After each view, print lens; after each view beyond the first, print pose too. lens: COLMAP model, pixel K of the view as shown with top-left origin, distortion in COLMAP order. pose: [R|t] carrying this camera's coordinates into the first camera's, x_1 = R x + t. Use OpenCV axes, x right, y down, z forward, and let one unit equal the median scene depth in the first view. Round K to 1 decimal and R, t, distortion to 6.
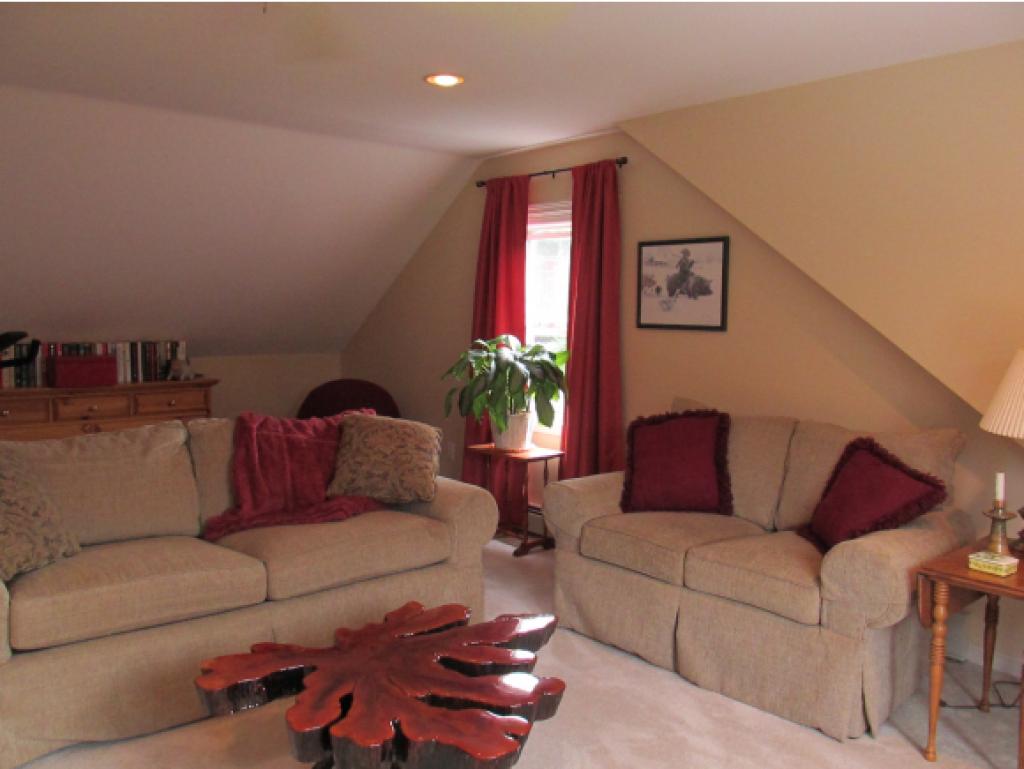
lens RADIAL K [[863.5, 0, 509.7], [0, 863.5, 384.8], [0, 0, 1]] dist [-0.016140, -0.005976]
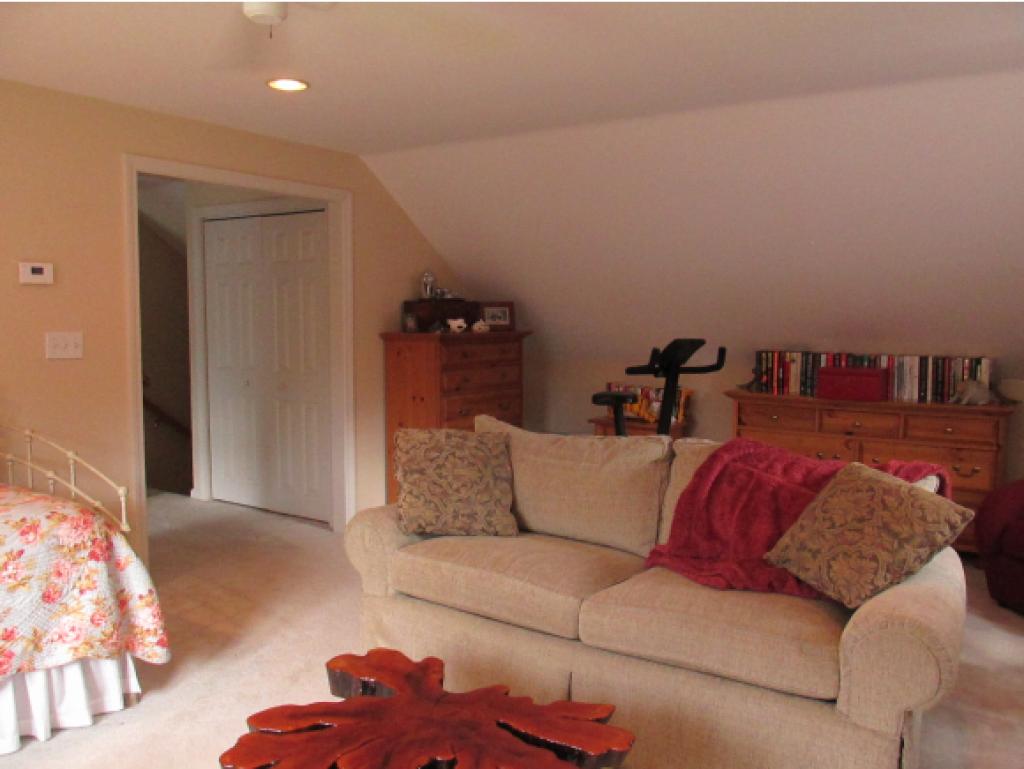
lens RADIAL K [[863.5, 0, 510.6], [0, 863.5, 384.7], [0, 0, 1]] dist [-0.016140, -0.005976]
pose [[0.277271, 0.074794, -0.957876, 0.300816], [-0.086371, 0.994869, 0.052682, -0.031709], [0.956902, 0.068125, 0.282309, 0.364119]]
